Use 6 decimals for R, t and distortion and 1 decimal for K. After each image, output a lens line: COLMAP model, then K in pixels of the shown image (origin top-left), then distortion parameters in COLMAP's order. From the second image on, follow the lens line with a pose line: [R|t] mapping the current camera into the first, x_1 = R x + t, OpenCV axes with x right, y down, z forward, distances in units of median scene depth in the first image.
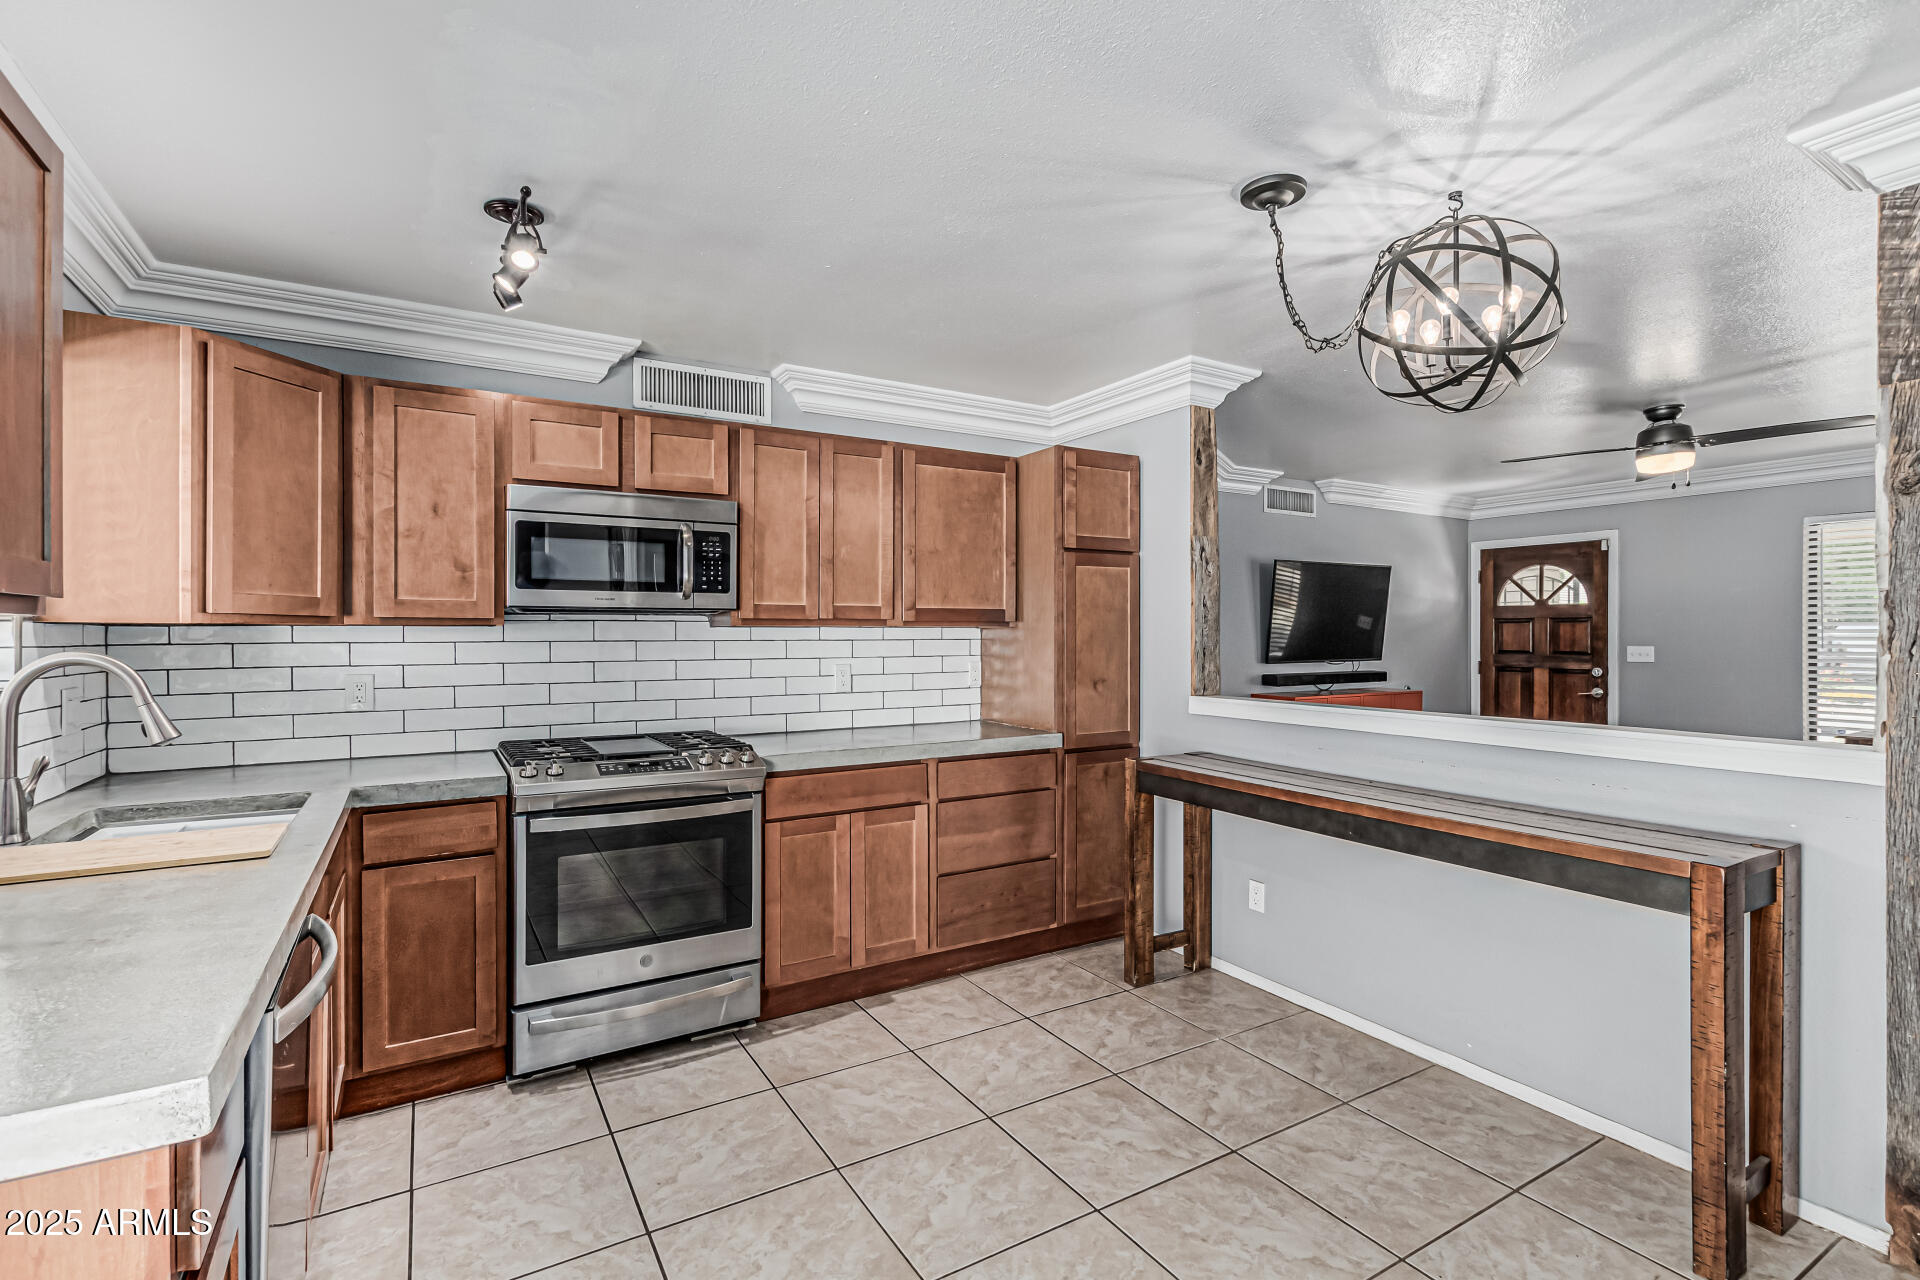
lens RADIAL K [[881.9, 0, 950.4], [0, 881.9, 638.1], [0, 0, 1]] dist [0.008988, -0.003828]
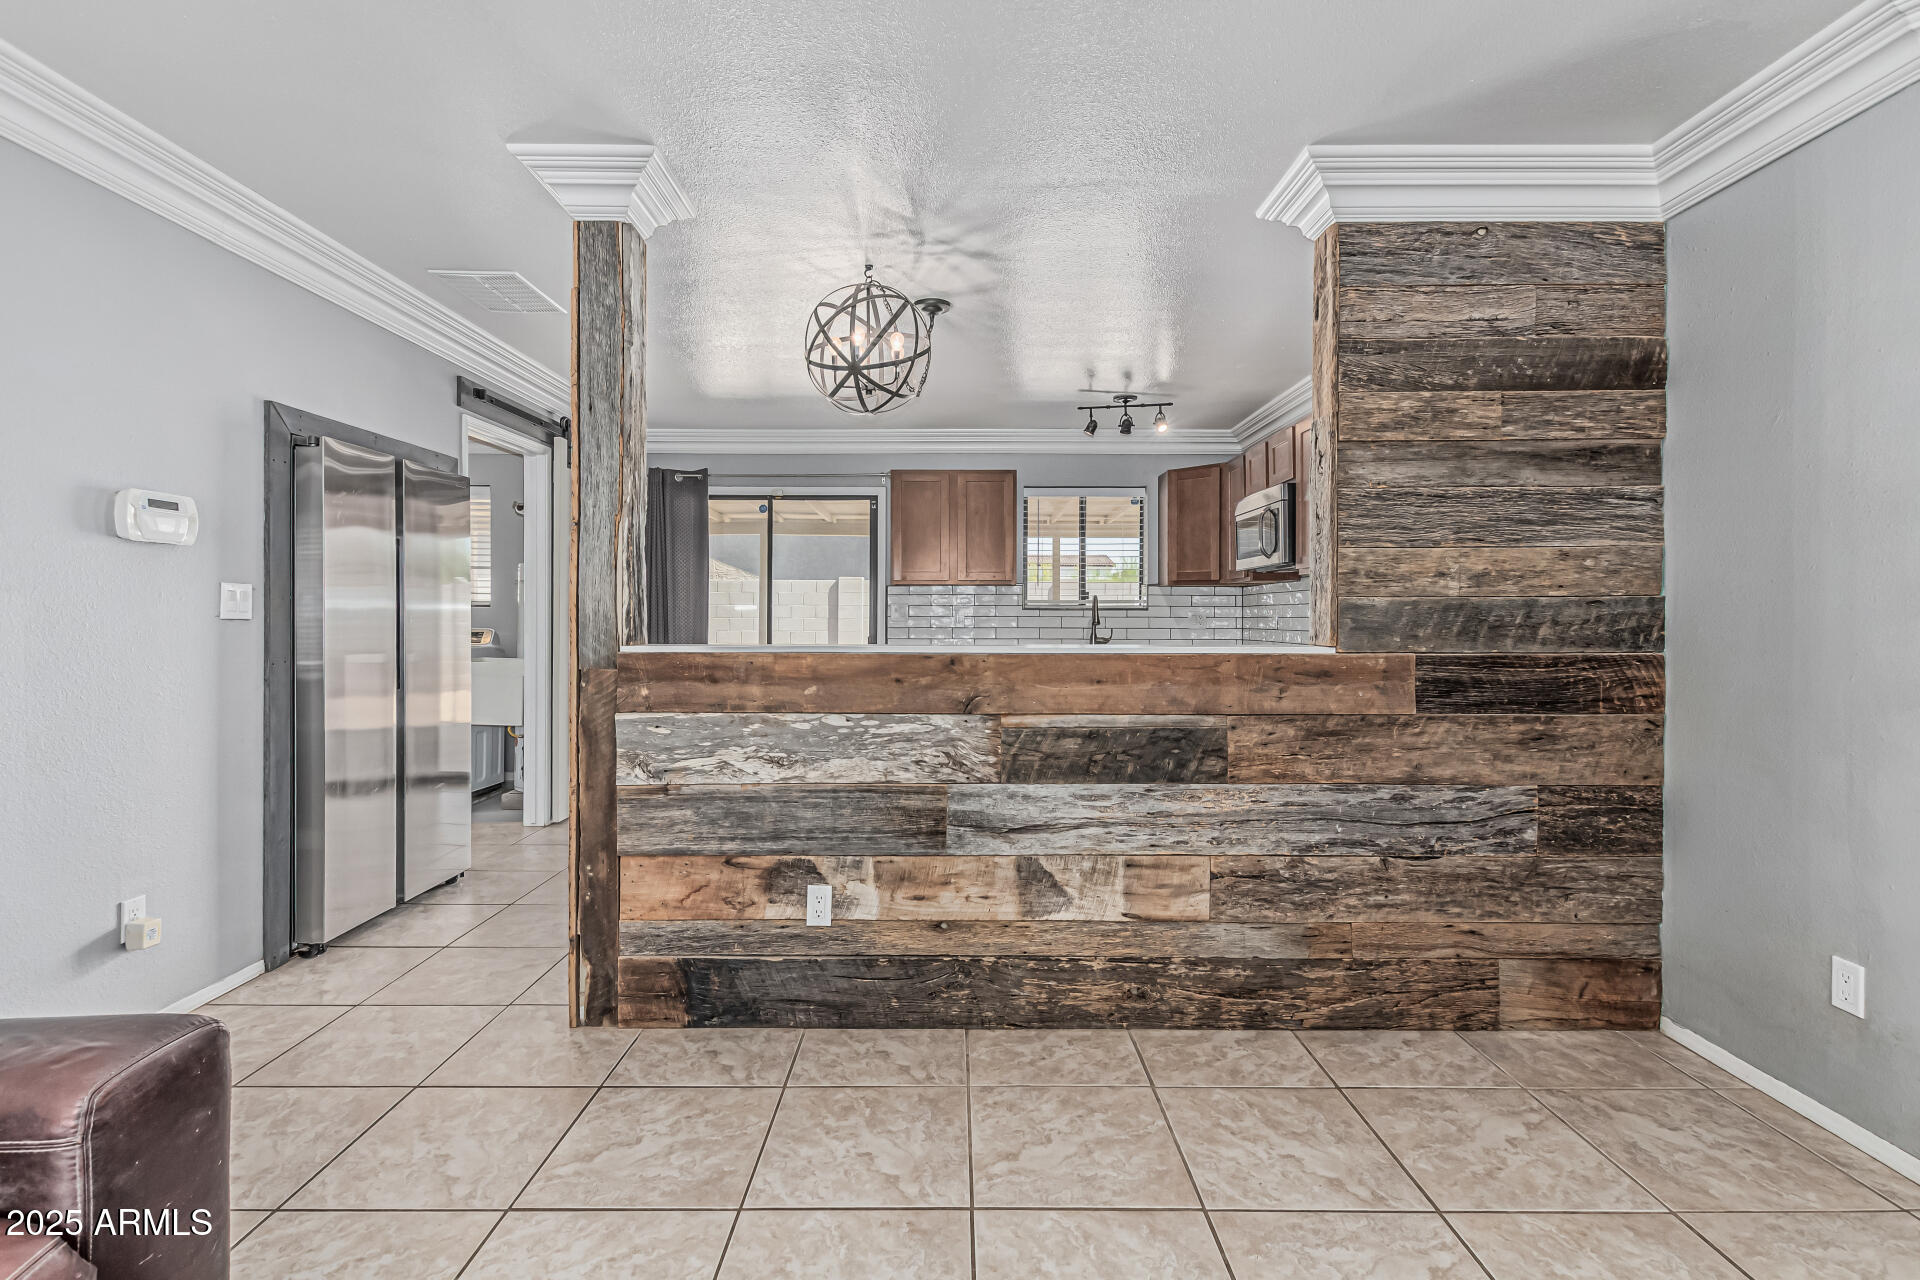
lens RADIAL K [[881.9, 0, 947.8], [0, 881.9, 618.2], [0, 0, 1]] dist [0.008988, -0.003828]
pose [[-0.512479, 0.004276, -0.858689, 1.187288], [-0.005455, 0.999951, 0.008236, 0.044257], [0.858683, 0.008905, -0.512430, 1.253723]]
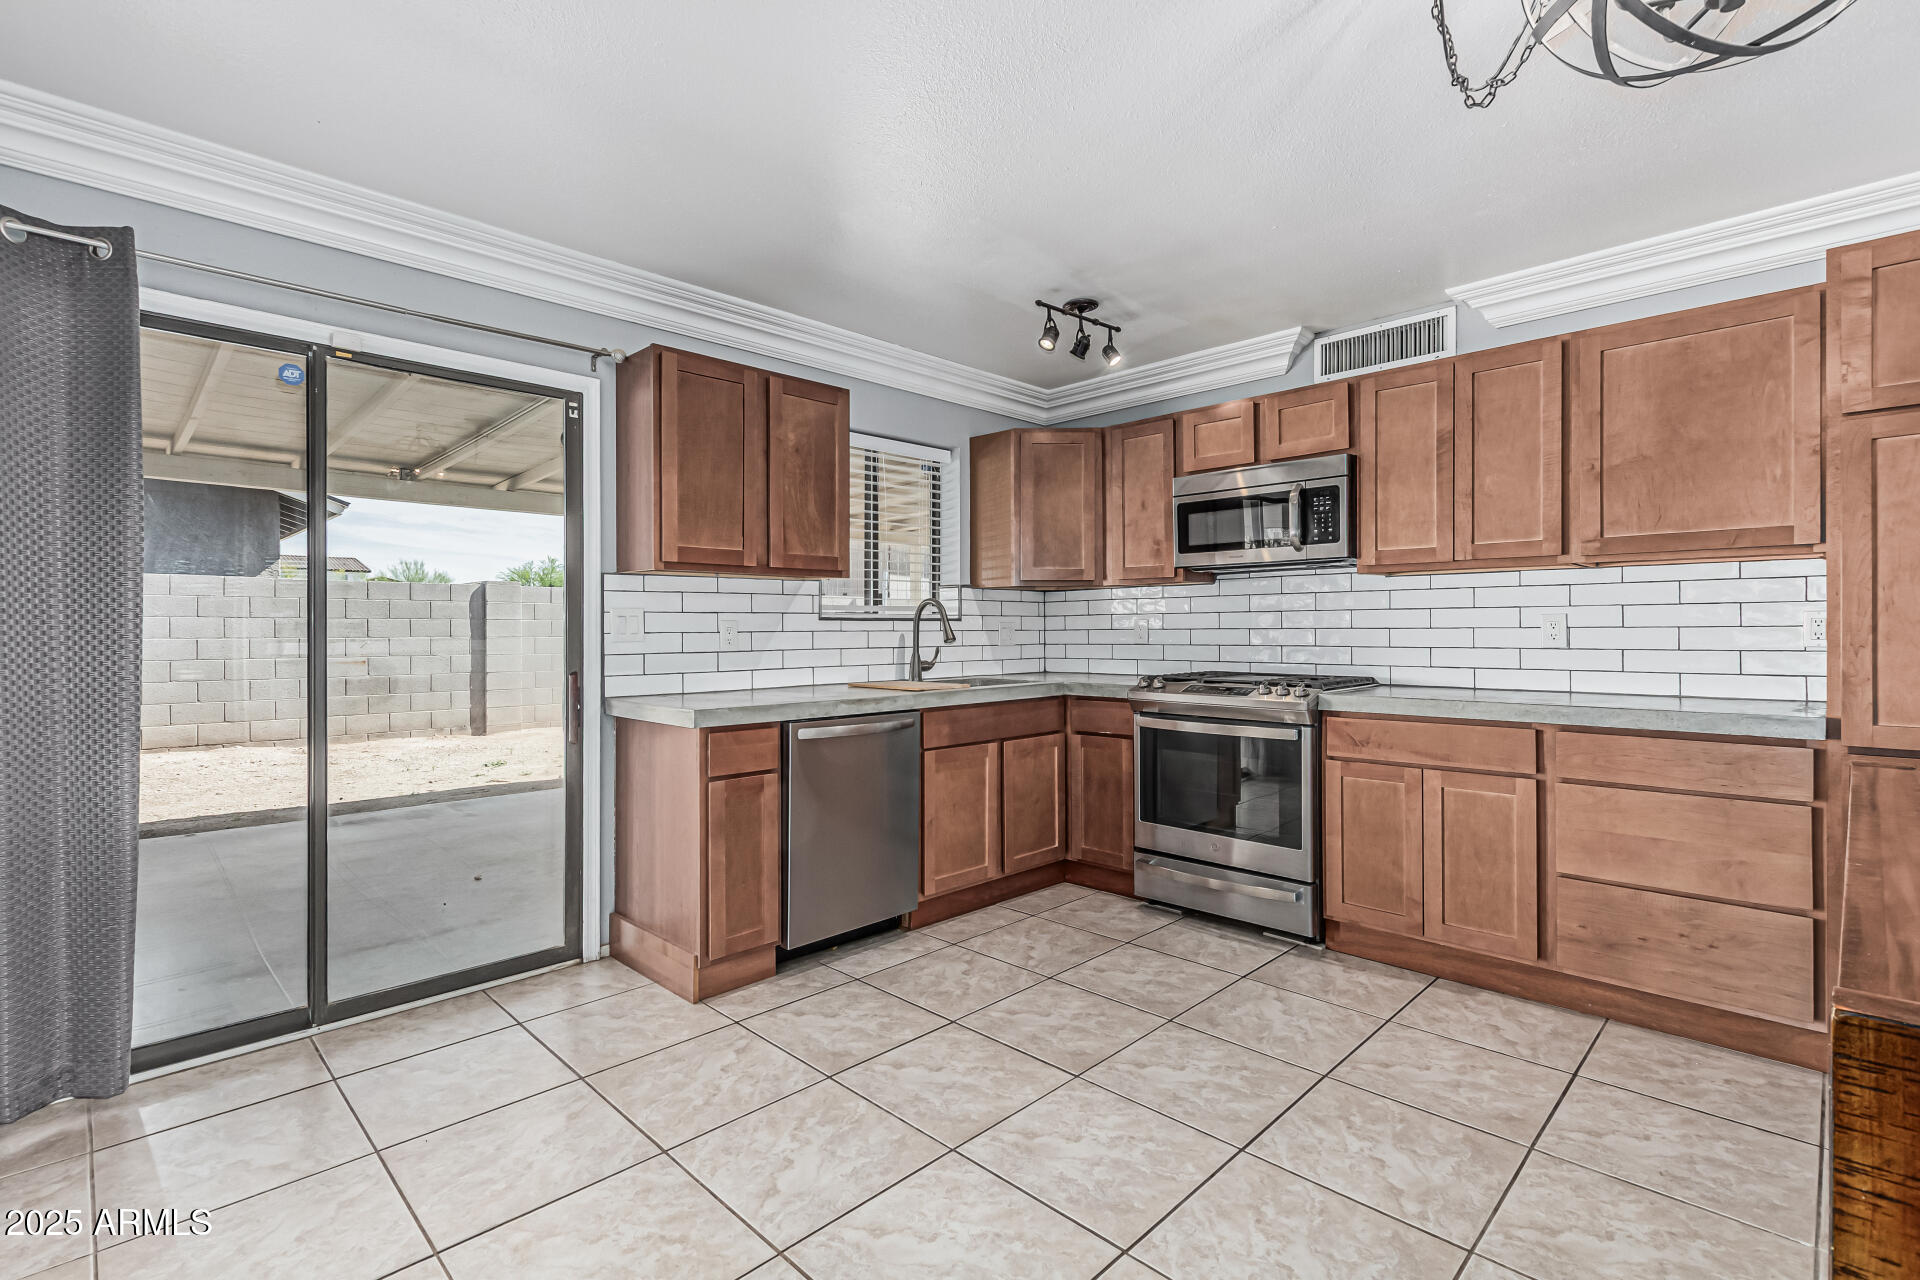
lens RADIAL K [[881.9, 0, 953.4], [0, 881.9, 630.5], [0, 0, 1]] dist [0.008988, -0.003828]
pose [[0.243300, 0.002161, -0.969949, 0.656686], [0.000256, 0.999997, 0.002292, 0.051540], [0.969951, -0.000806, 0.243299, 0.297721]]
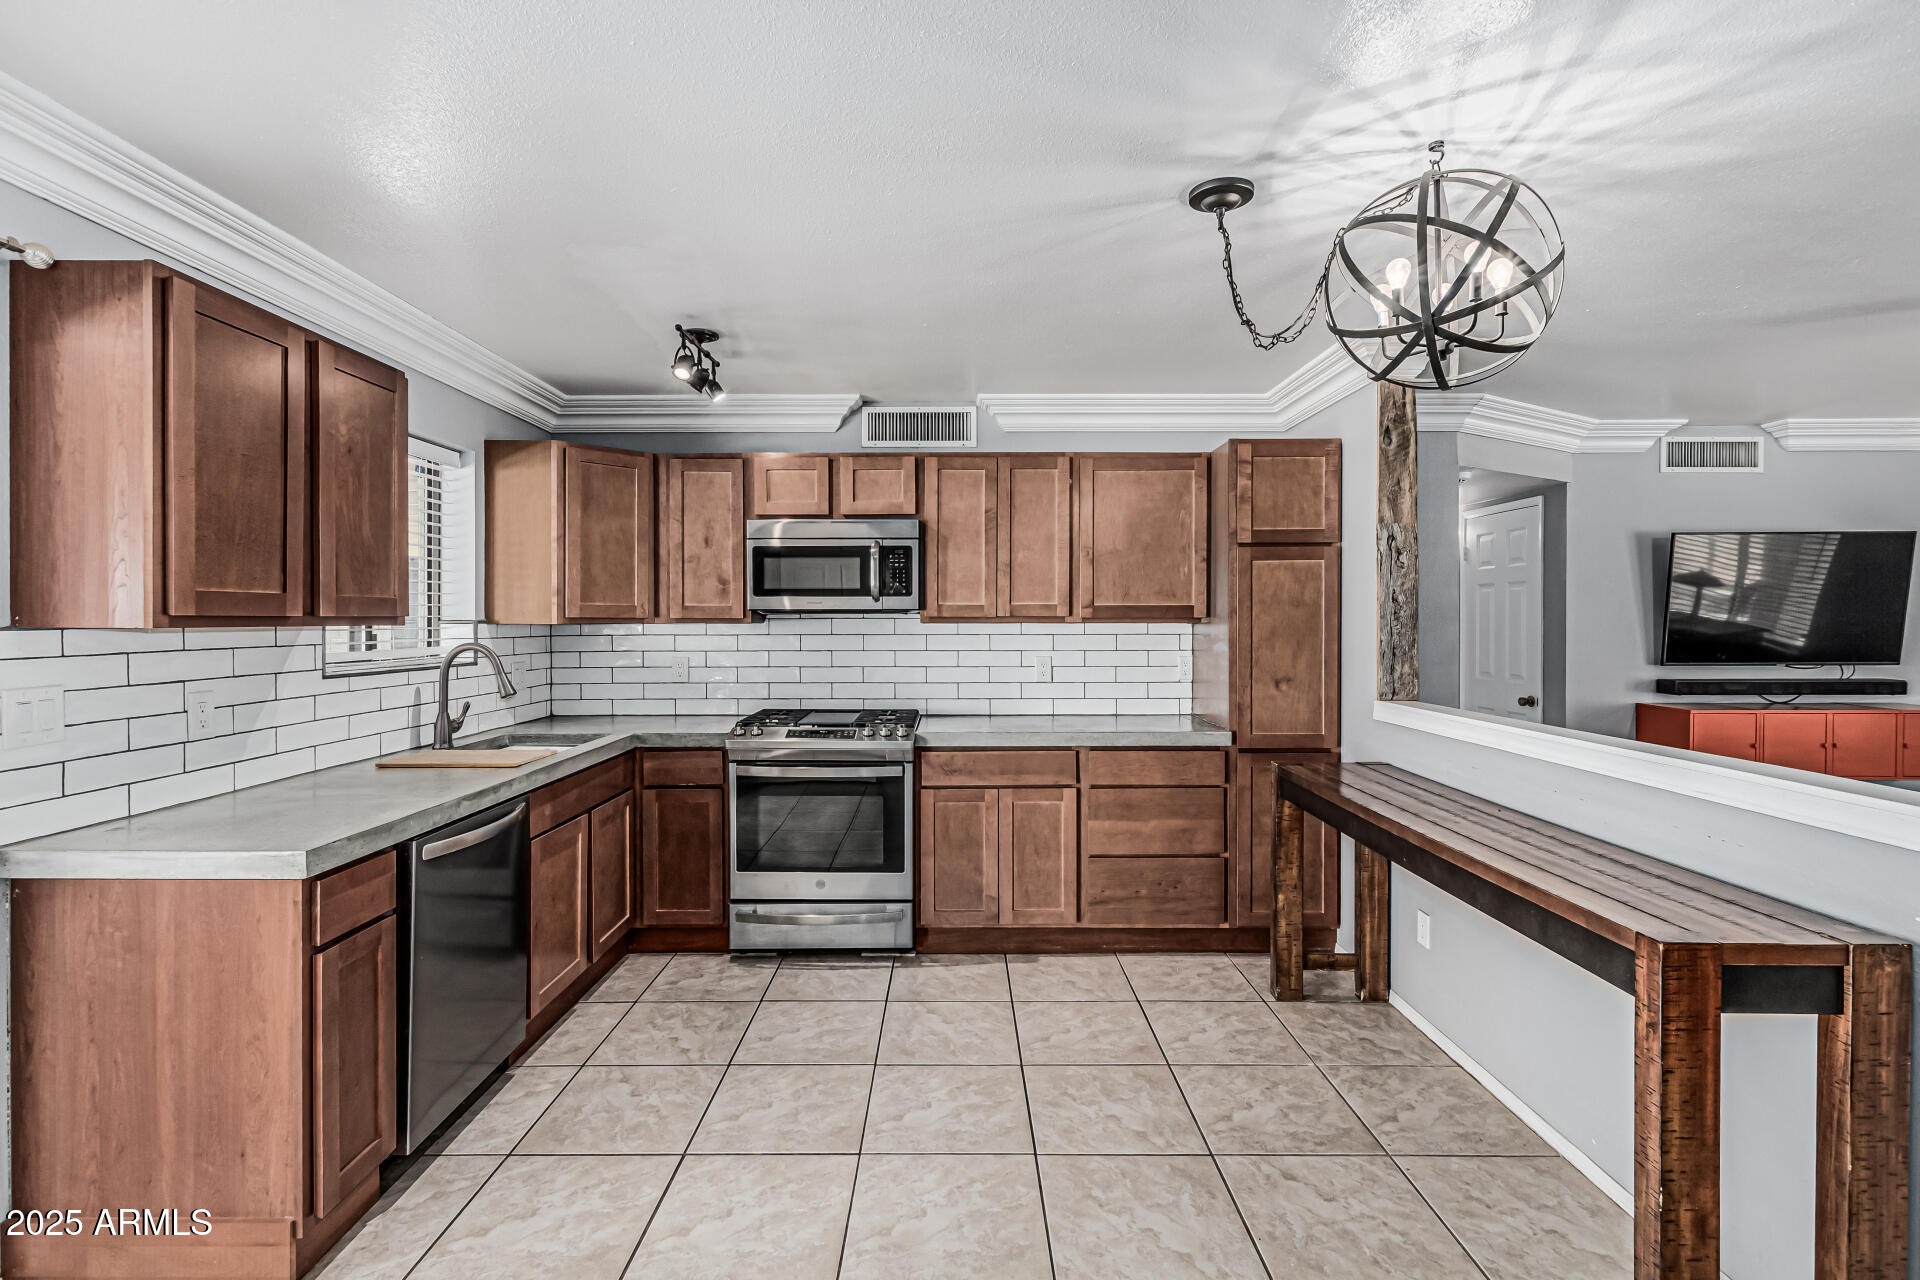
lens RADIAL K [[881.9, 0, 951.0], [0, 881.9, 626.0], [0, 0, 1]] dist [0.008988, -0.003828]
pose [[0.857109, 0.004449, -0.515116, 0.415739], [-0.002175, 0.999985, 0.005017, -0.016359], [0.515131, -0.003180, 0.857106, -0.005849]]
